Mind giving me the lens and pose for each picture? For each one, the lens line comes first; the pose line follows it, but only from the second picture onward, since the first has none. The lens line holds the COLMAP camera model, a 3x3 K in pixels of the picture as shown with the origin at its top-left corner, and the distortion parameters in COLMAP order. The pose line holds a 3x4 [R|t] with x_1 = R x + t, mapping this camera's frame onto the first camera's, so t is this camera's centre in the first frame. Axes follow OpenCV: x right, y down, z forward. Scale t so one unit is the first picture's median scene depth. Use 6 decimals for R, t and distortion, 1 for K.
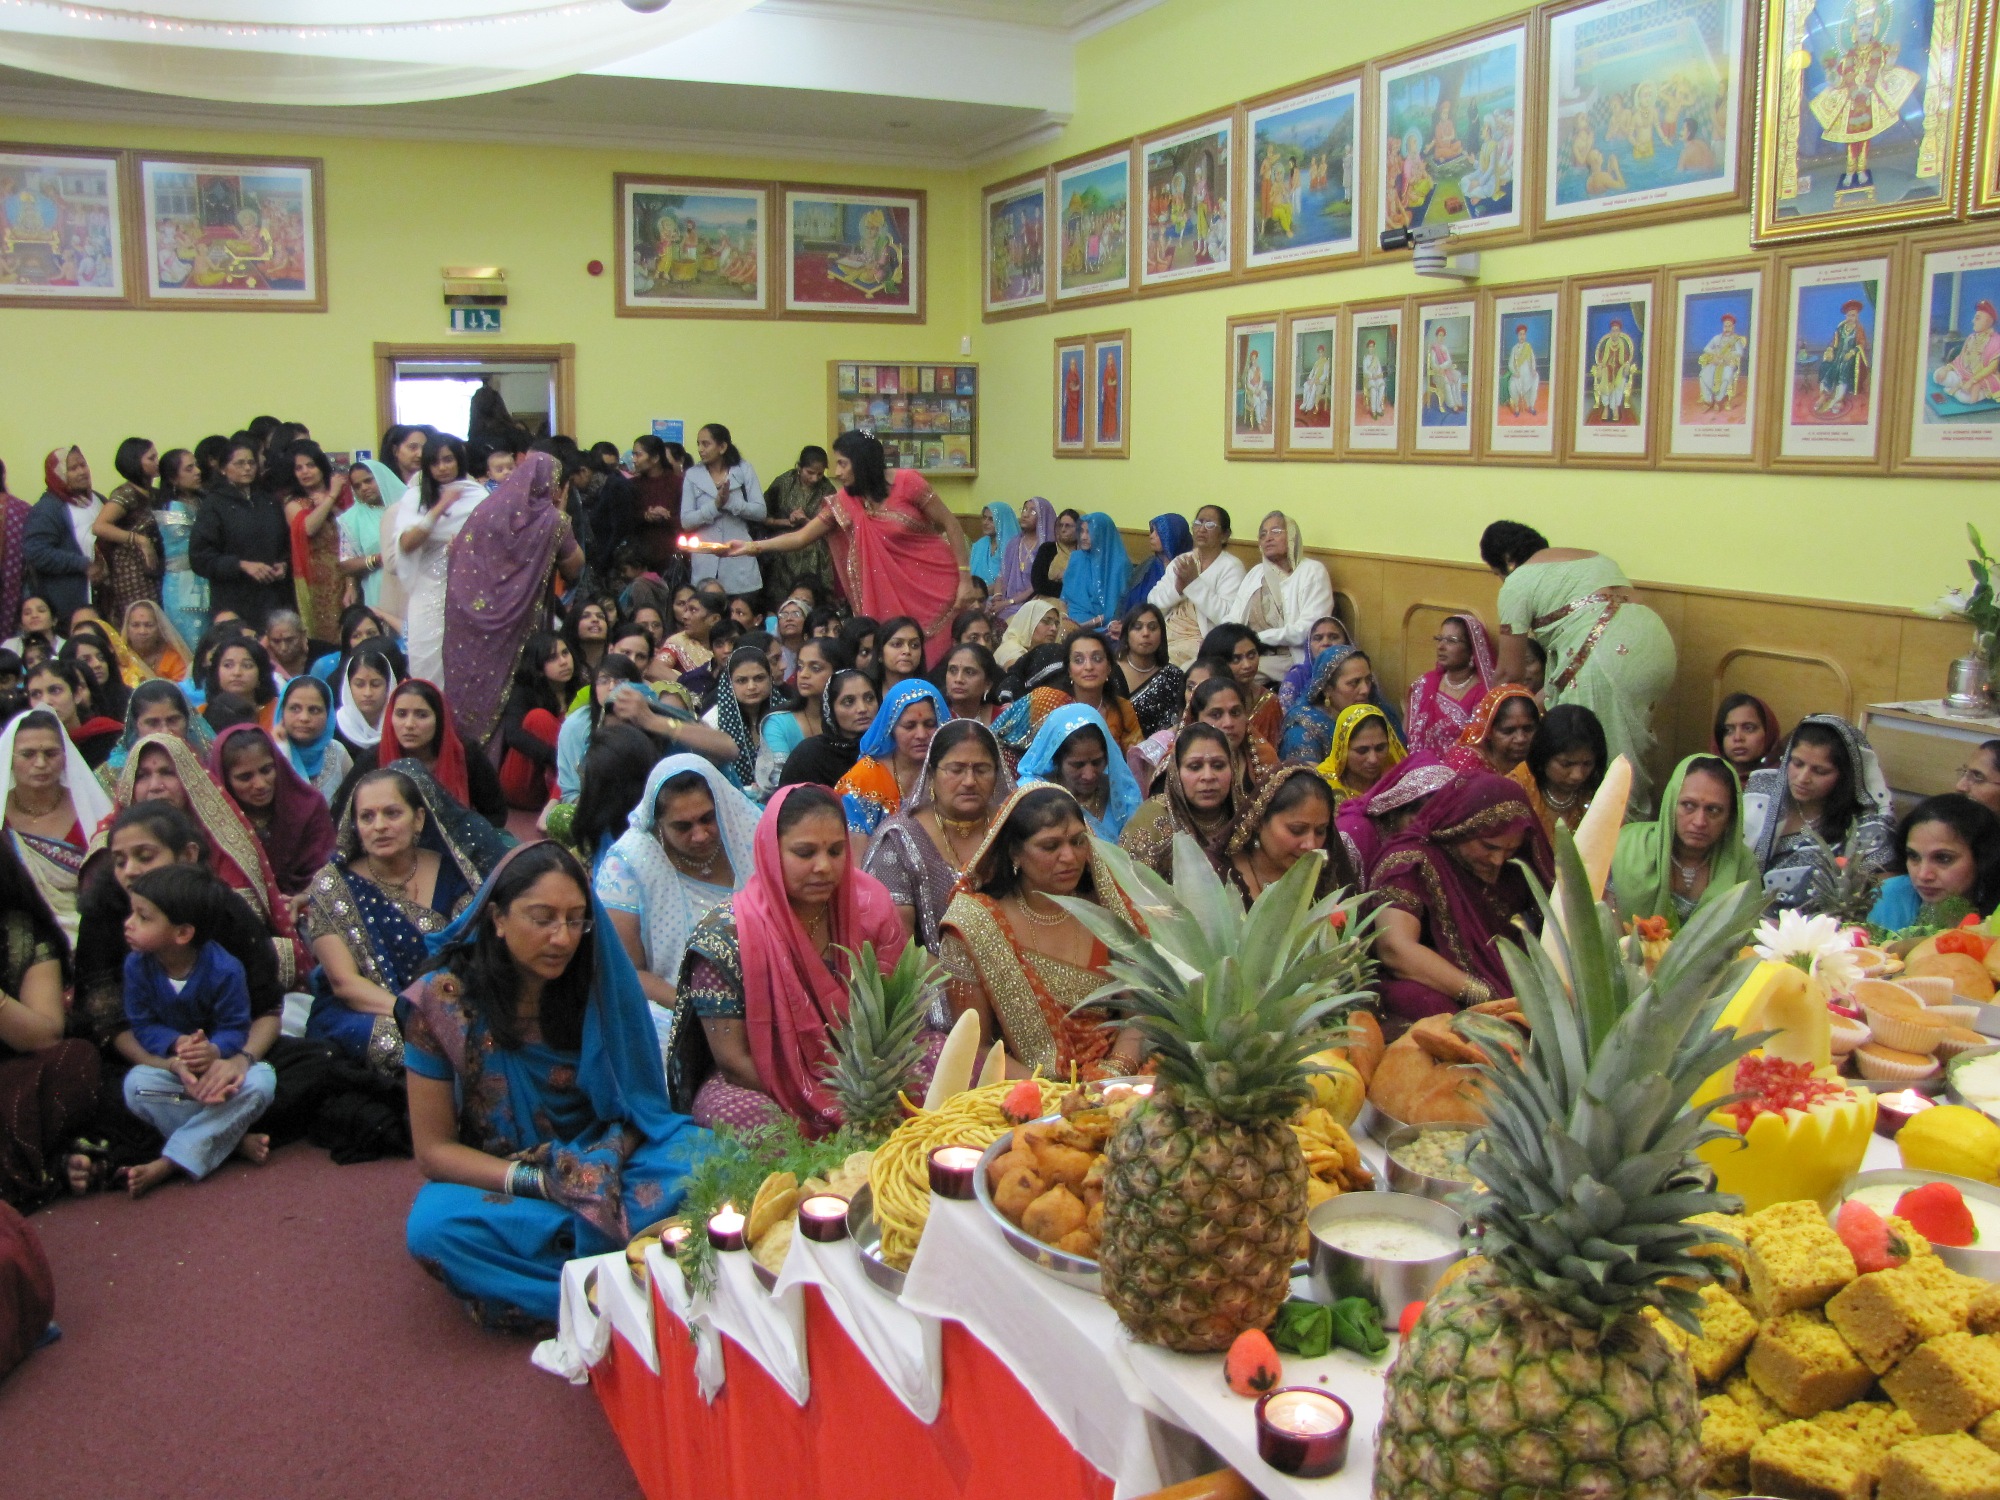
lens RADIAL K [[1682.3, 0, 976.4], [0, 1682.3, 709.5], [0, 0, 1]] dist [-0.185788, 0.168569]
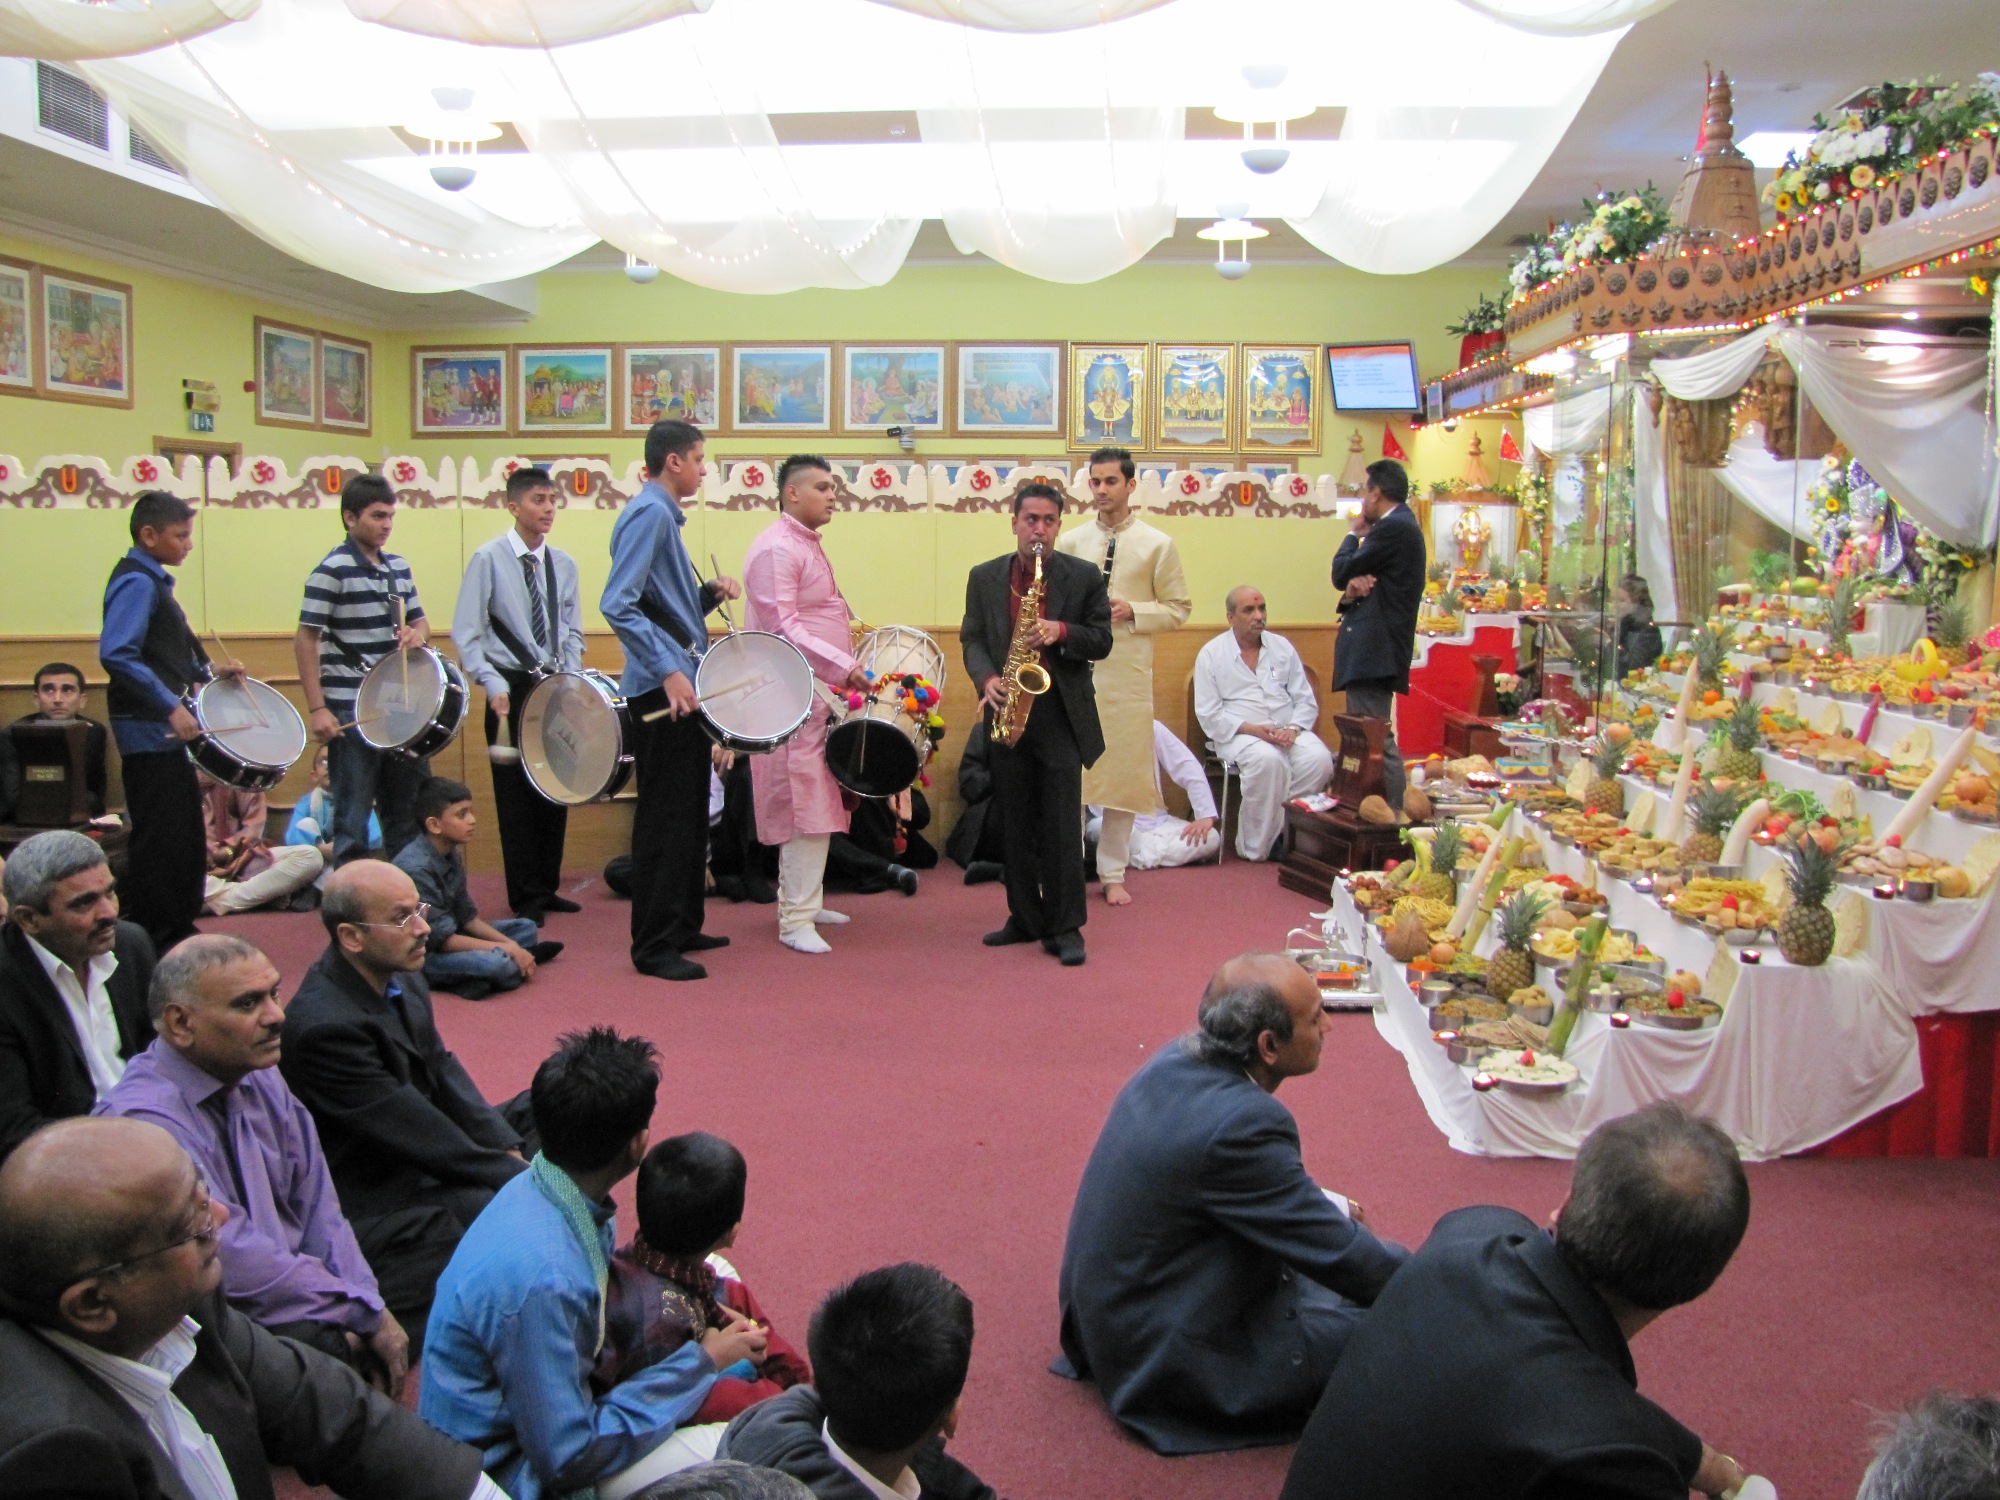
lens RADIAL K [[1673.3, 0, 989.8], [0, 1673.3, 713.2], [0, 0, 1]] dist [-0.189123, 0.169606]
pose [[0.491380, -0.091472, 0.866129, -1.352792], [0.123687, 0.991719, 0.034565, 0.027079], [-0.862118, 0.090144, 0.498625, -0.172120]]
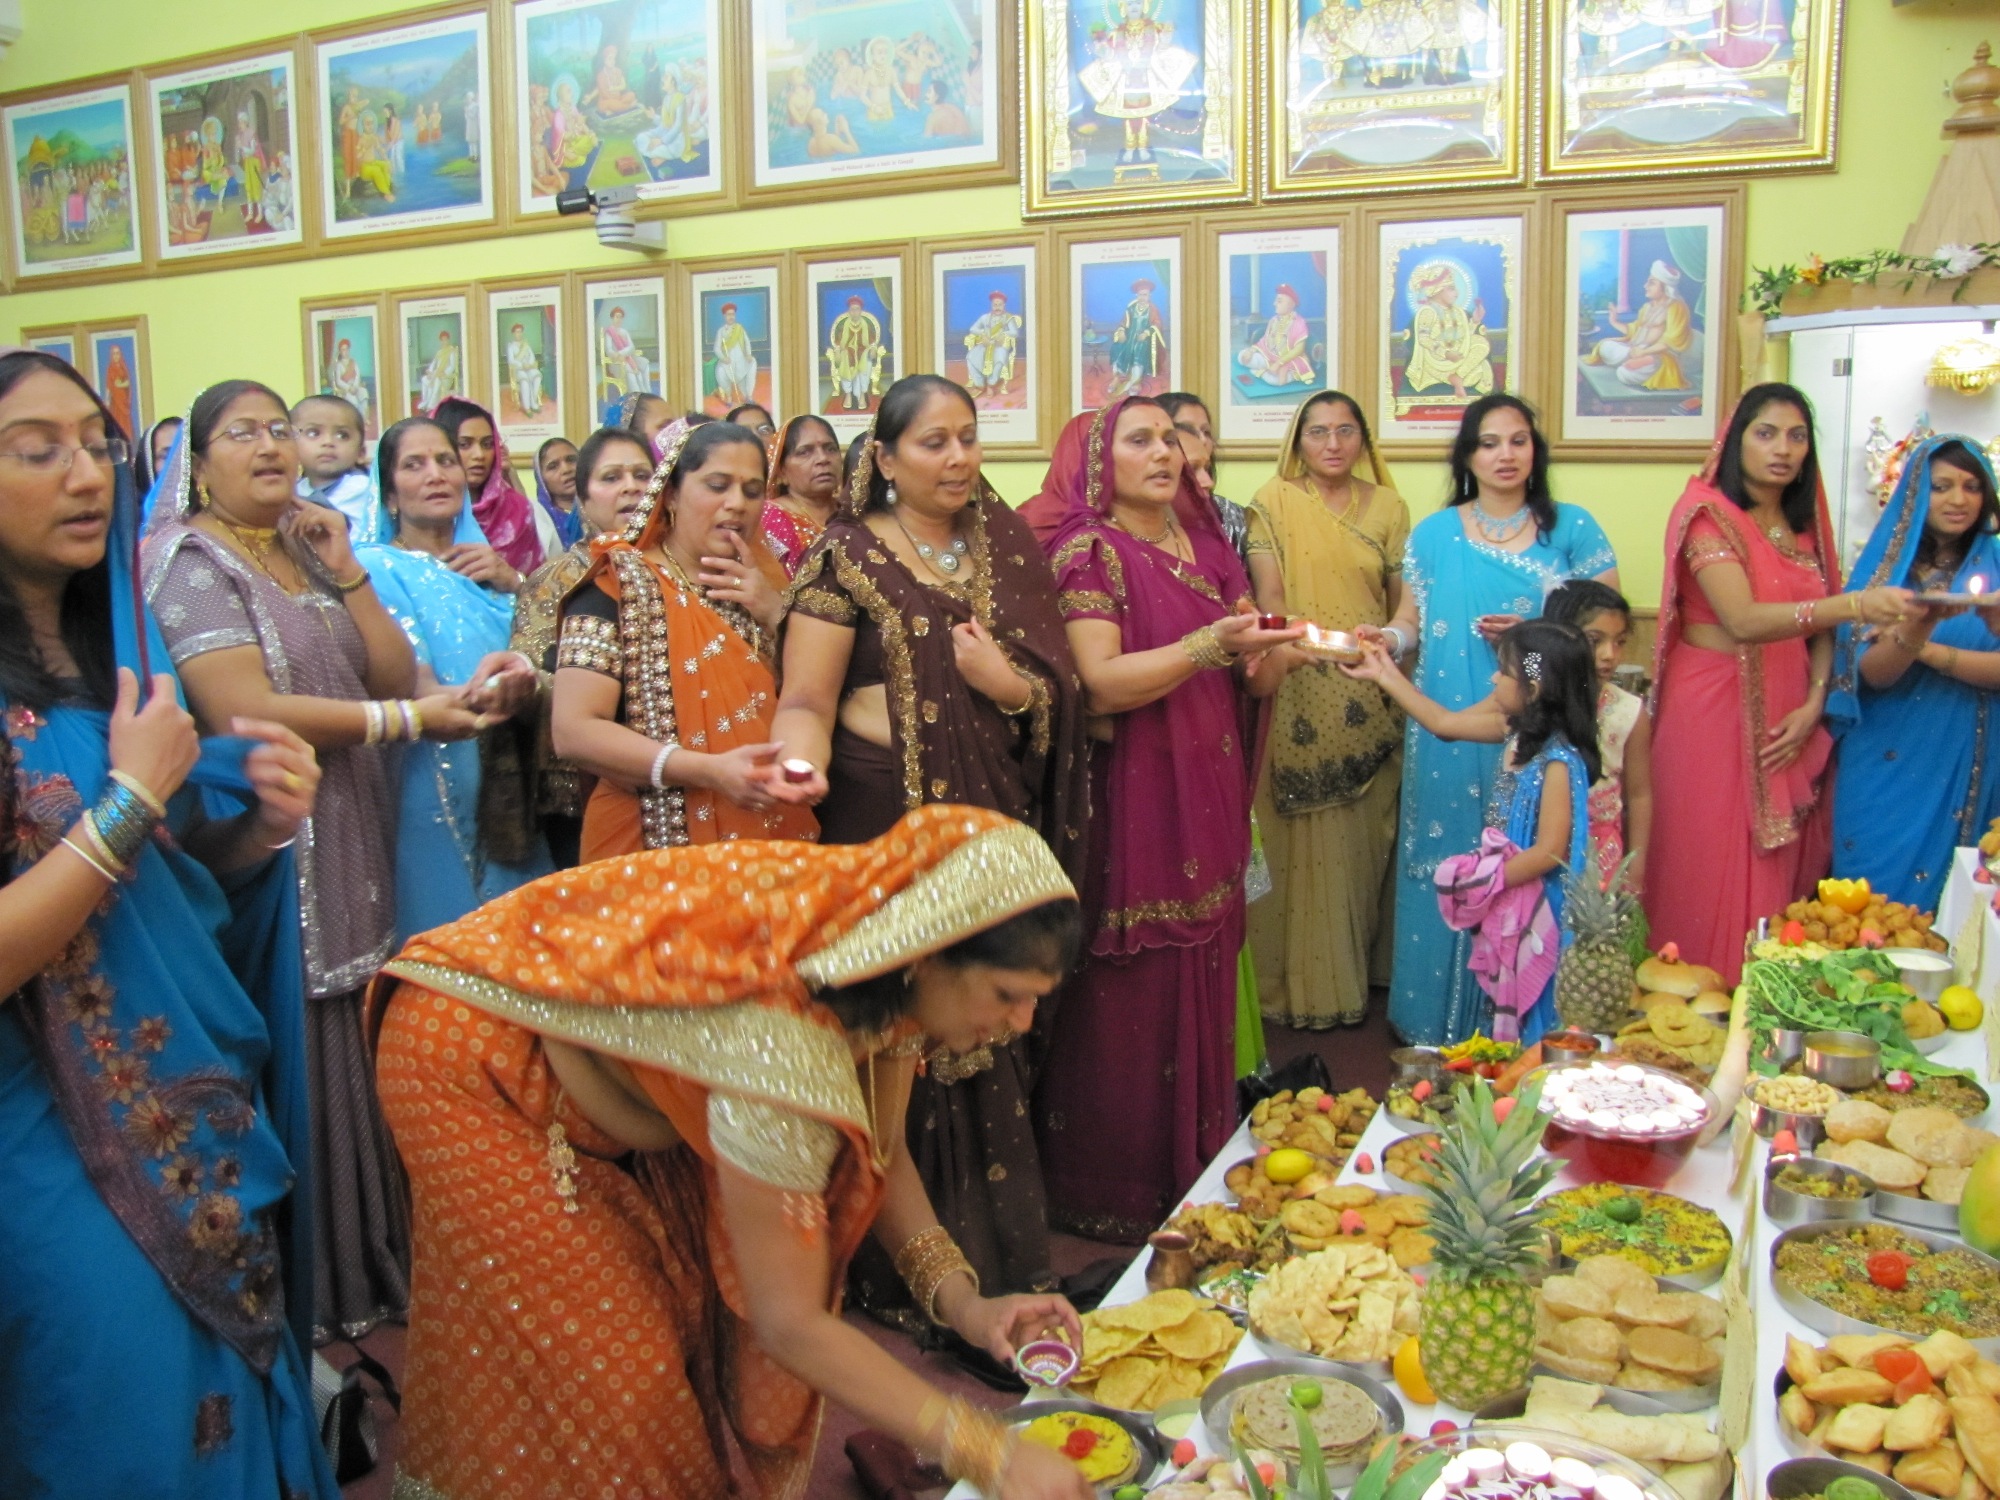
lens RADIAL K [[1673.3, 0, 989.8], [0, 1673.3, 713.2], [0, 0, 1]] dist [-0.189123, 0.169606]
pose [[0.774448, -0.111010, 0.622822, -0.103689], [0.111370, 0.993033, 0.038512, -0.027260], [-0.622758, 0.039538, 0.781415, 0.179058]]
